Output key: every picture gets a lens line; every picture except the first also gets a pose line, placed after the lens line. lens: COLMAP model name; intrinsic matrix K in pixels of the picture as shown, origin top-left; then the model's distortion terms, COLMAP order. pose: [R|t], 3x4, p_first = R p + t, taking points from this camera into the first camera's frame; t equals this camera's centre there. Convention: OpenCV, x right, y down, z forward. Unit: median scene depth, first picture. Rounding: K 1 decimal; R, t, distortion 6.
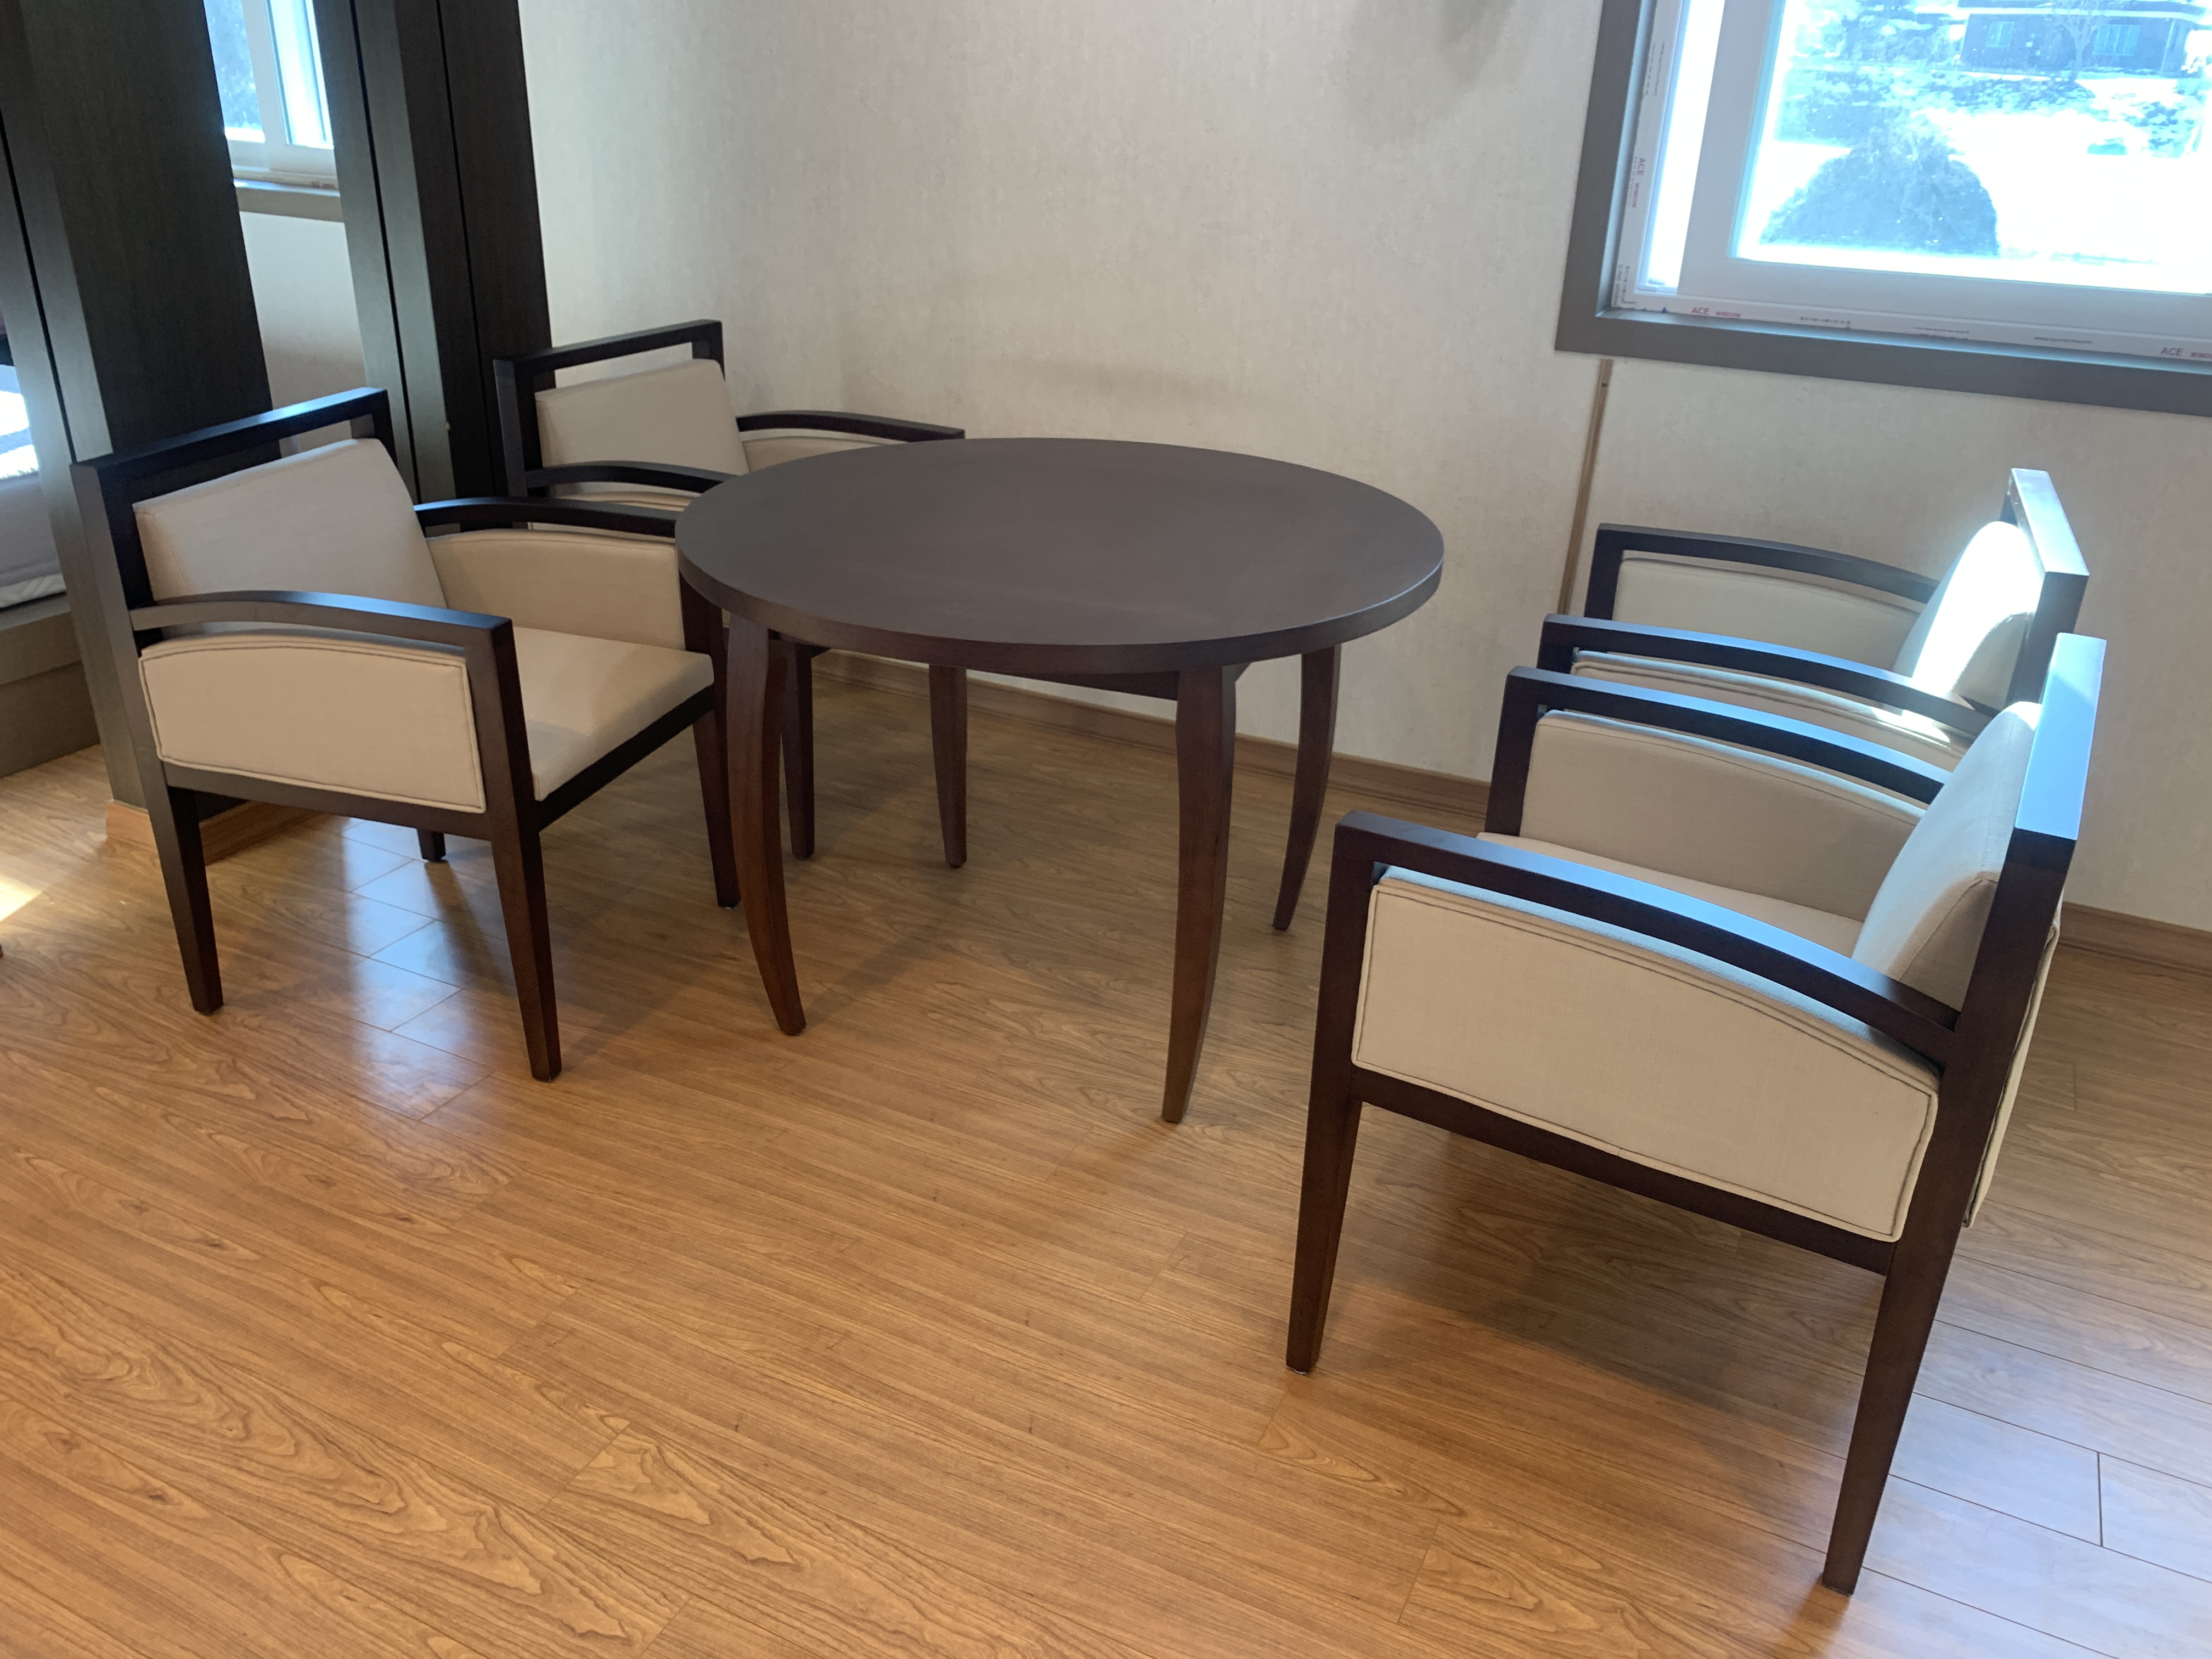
lens RADIAL K [[1696.1, 0, 1098.3], [0, 1696.1, 826.5], [0, 0, 1]] dist [-0.007569, -0.005506]
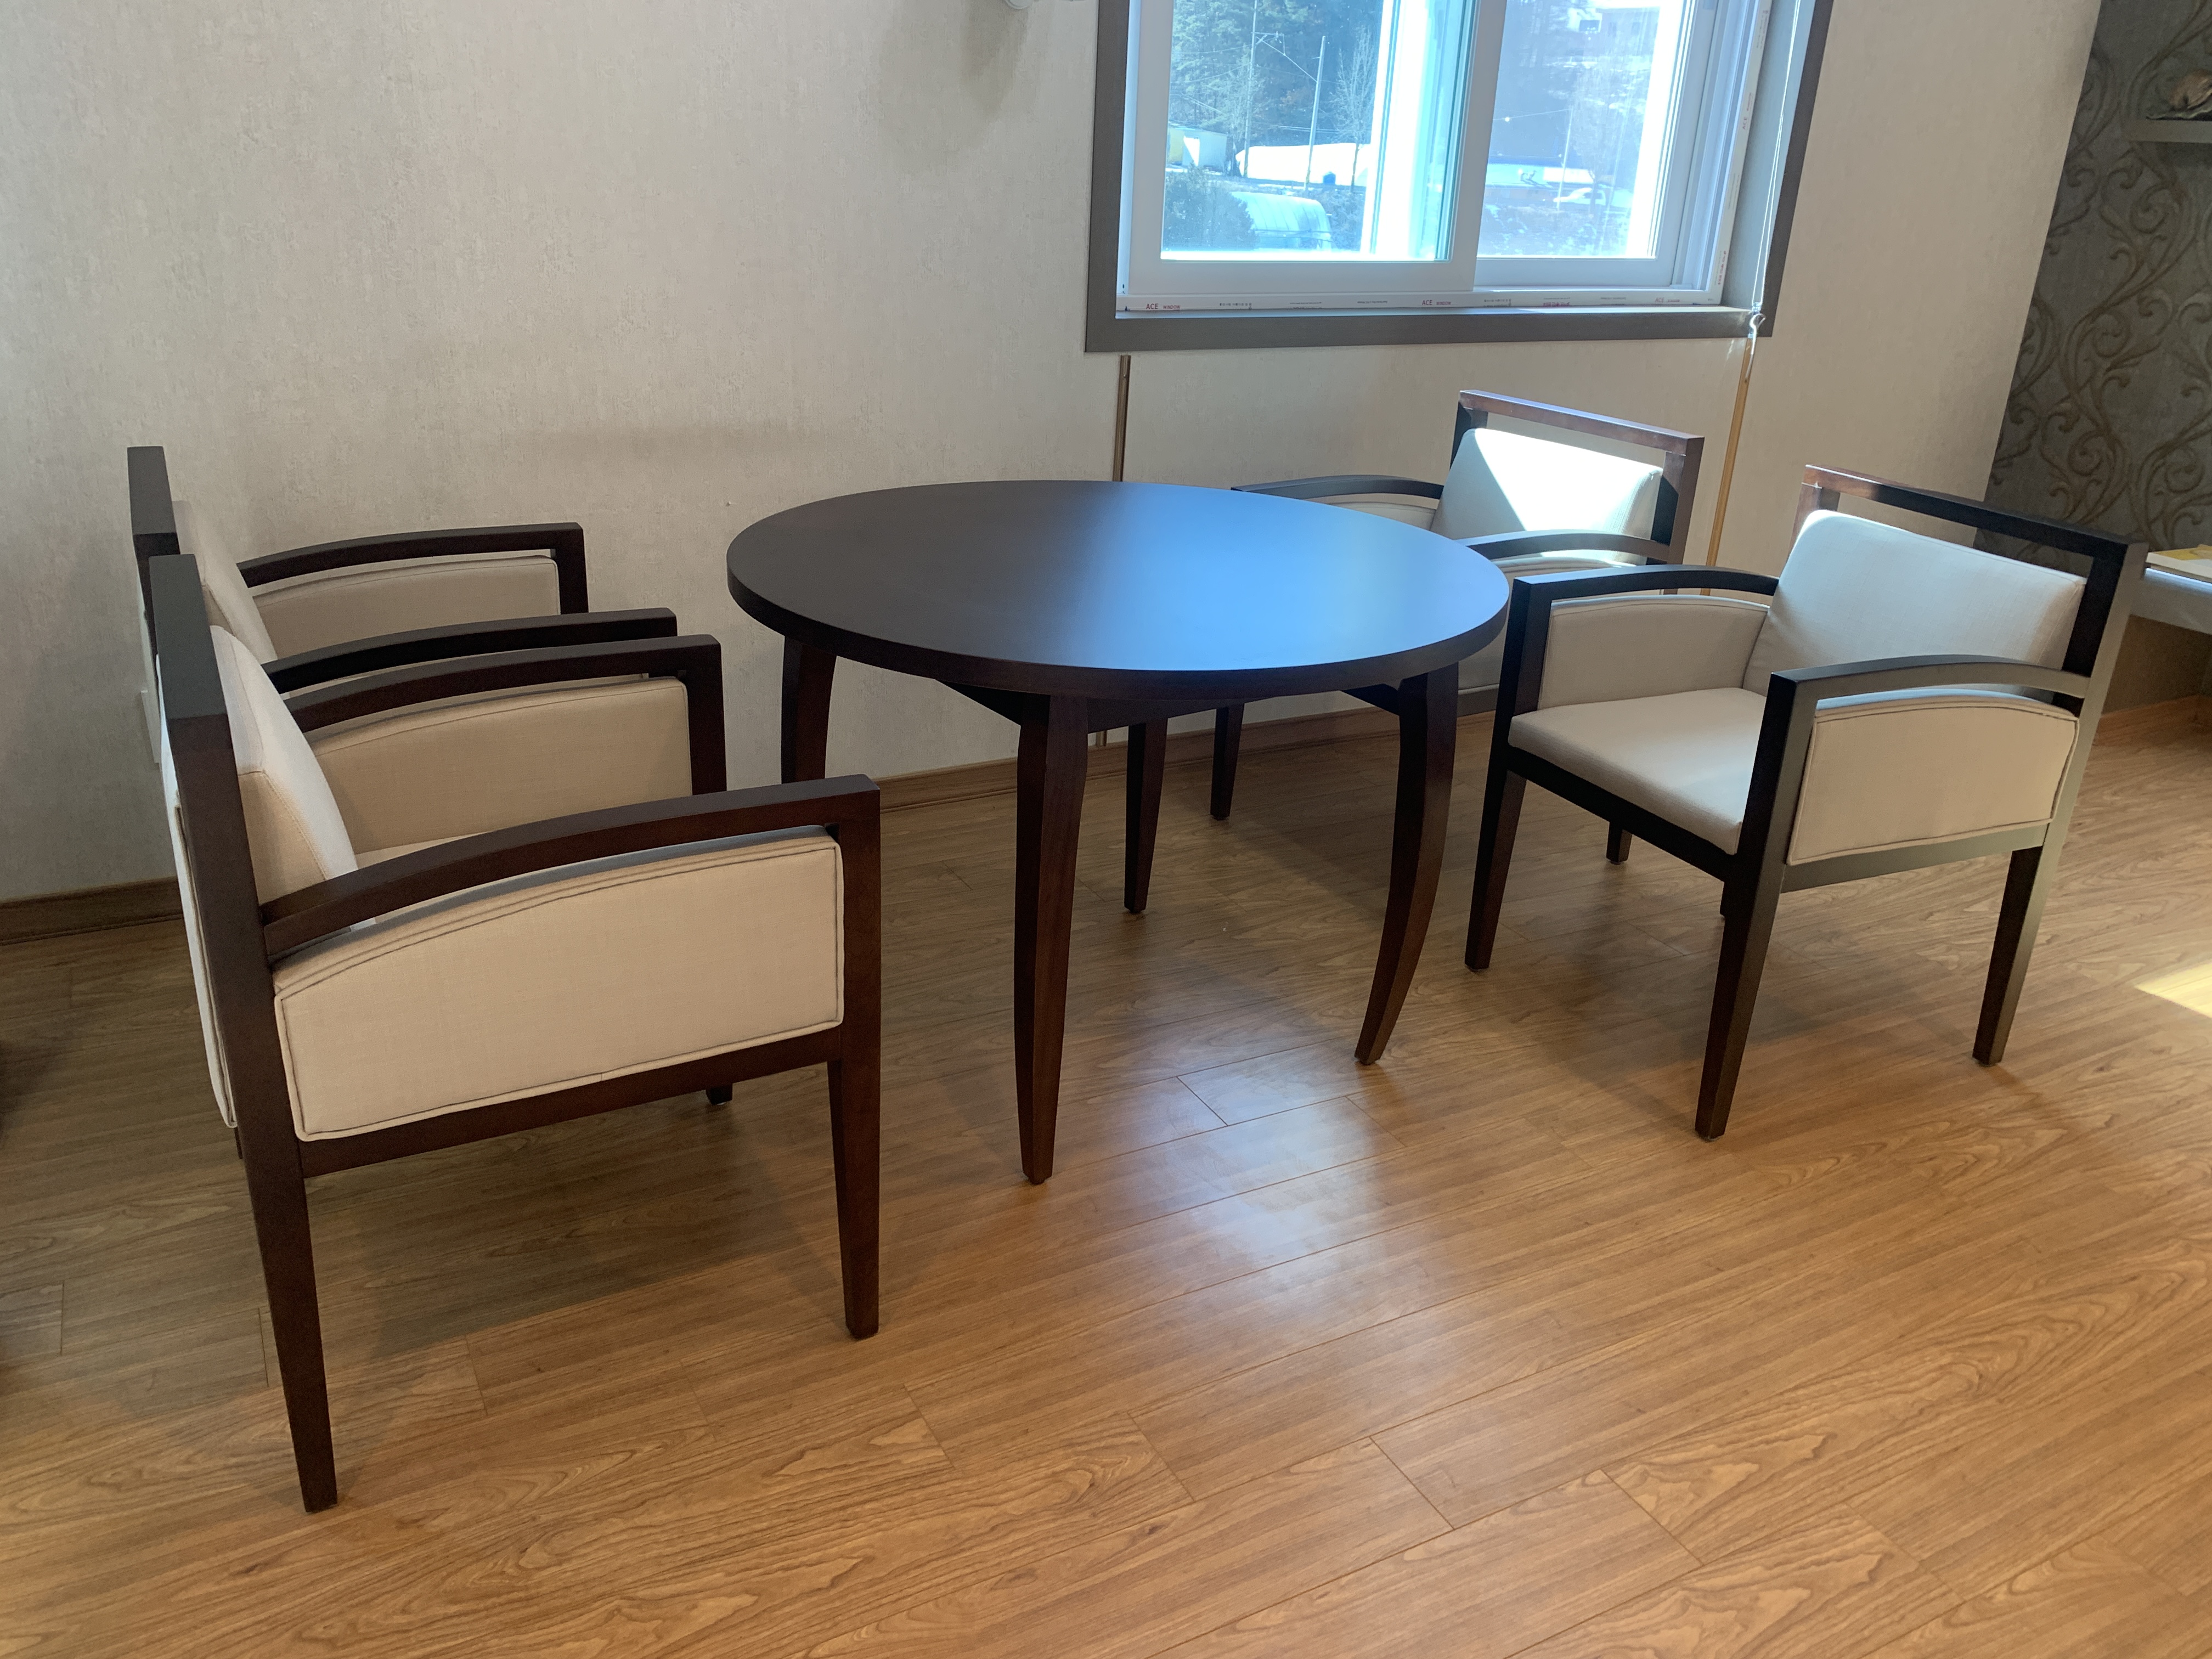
lens RADIAL K [[1696.1, 0, 1098.3], [0, 1696.1, 826.5], [0, 0, 1]] dist [-0.007569, -0.005506]
pose [[0.584921, -0.312281, 0.748564, -0.664209], [0.315862, 0.937753, 0.144394, -0.148296], [-0.747060, 0.151984, 0.647149, 0.321726]]
